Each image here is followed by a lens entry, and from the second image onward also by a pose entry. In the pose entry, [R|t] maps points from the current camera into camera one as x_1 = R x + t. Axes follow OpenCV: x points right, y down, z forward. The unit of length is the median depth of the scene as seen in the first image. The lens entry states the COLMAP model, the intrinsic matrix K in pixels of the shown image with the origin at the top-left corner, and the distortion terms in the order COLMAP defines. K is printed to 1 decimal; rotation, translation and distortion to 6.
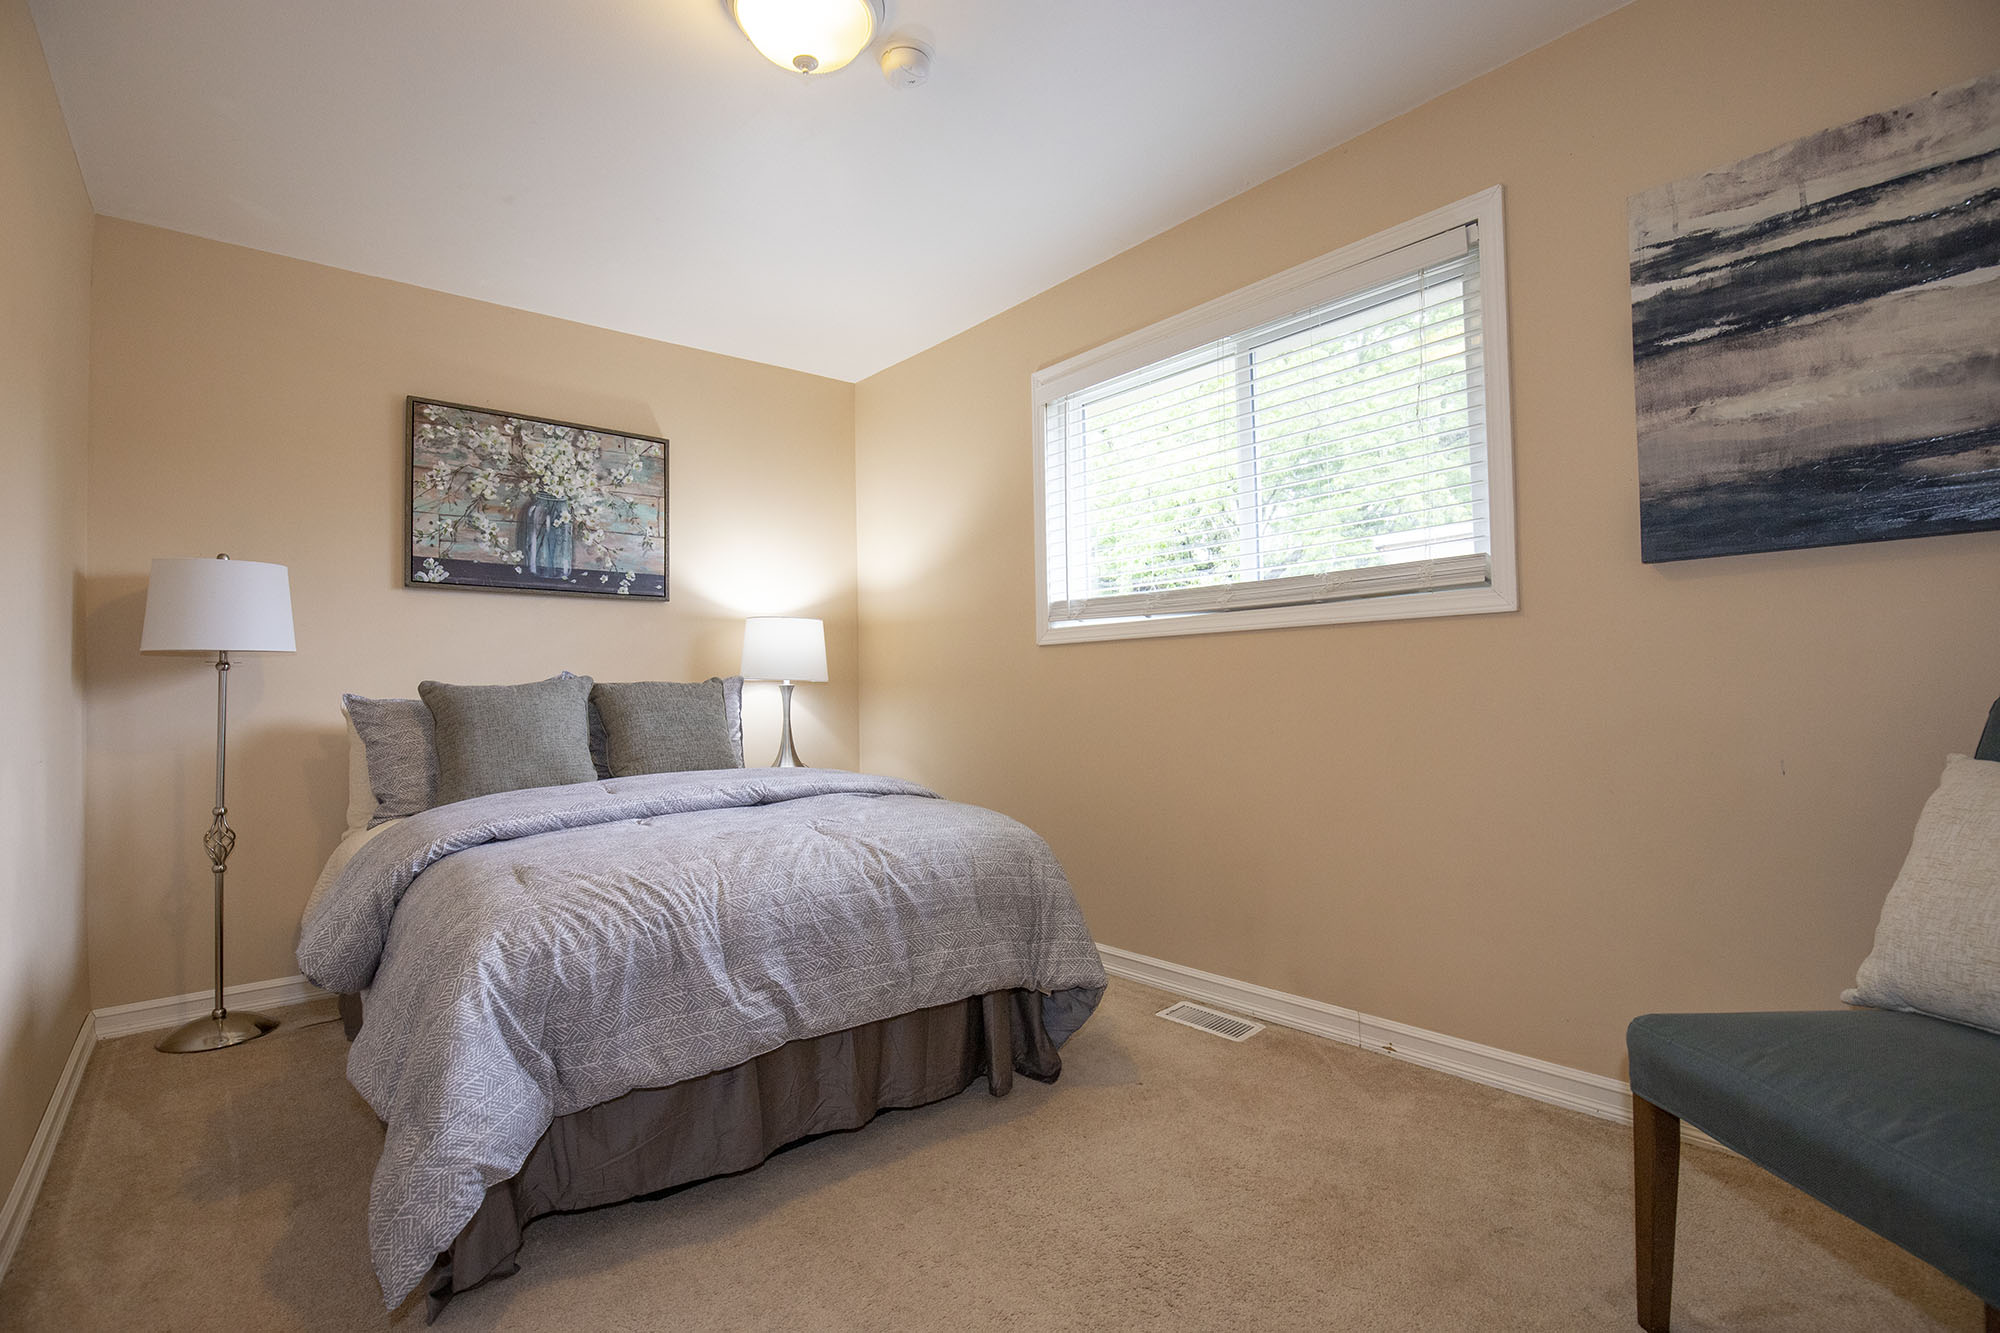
lens RADIAL K [[912.7, 0, 1001.2], [0, 912.7, 666.5], [0, 0, 1]] dist [-0.031677, 0.006774]
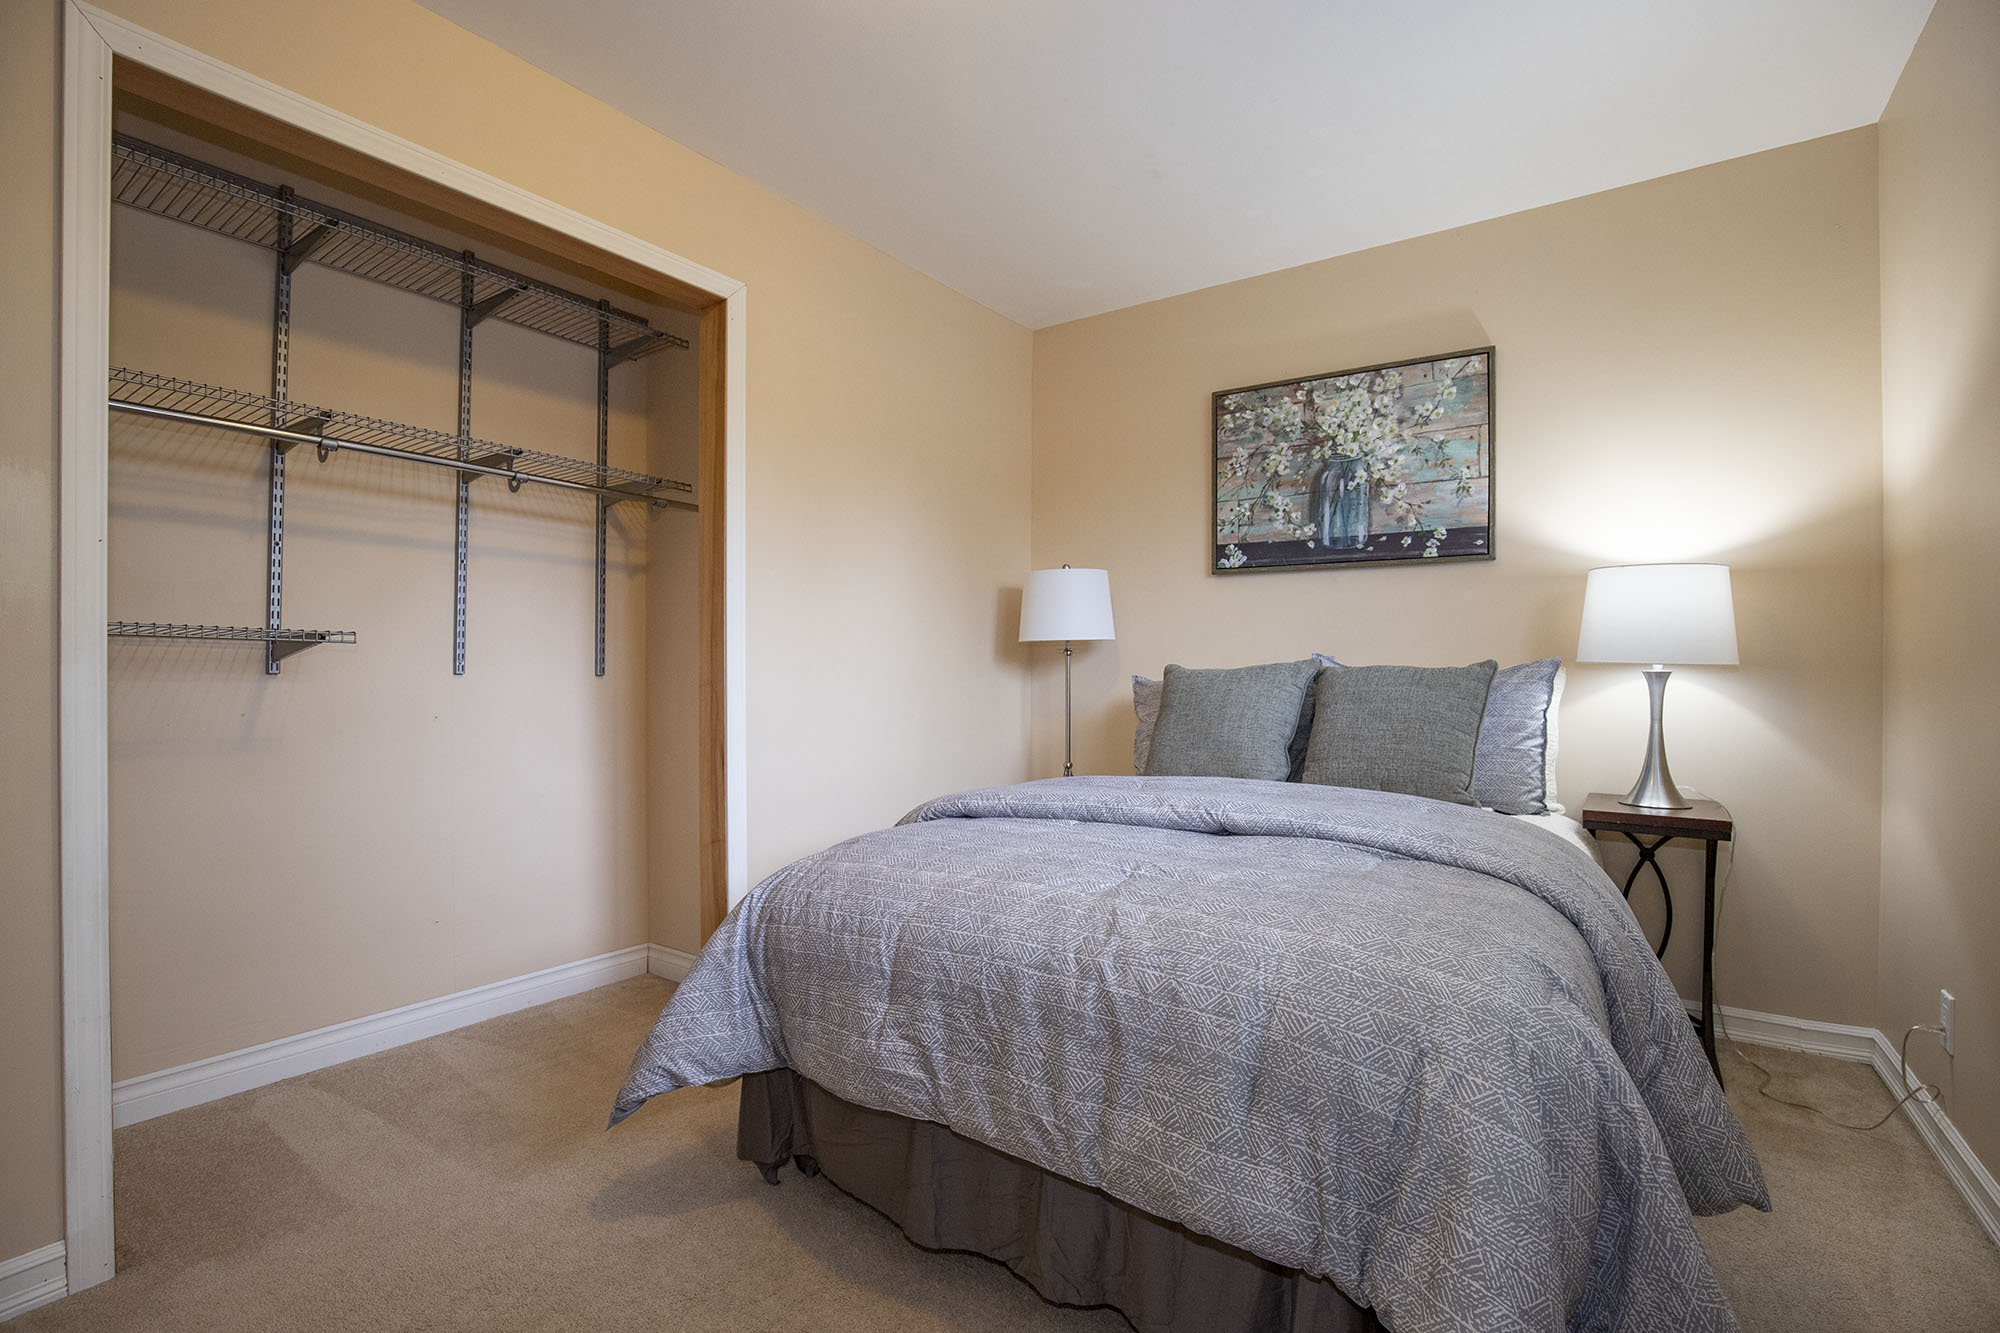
lens RADIAL K [[912.7, 0, 997.9], [0, 912.7, 668.8], [0, 0, 1]] dist [-0.031677, 0.006774]
pose [[0.256450, 0.010156, -0.966504, 0.285131], [0.017054, 0.999742, 0.015030, 0.001559], [0.966407, -0.020337, 0.256211, 0.443857]]
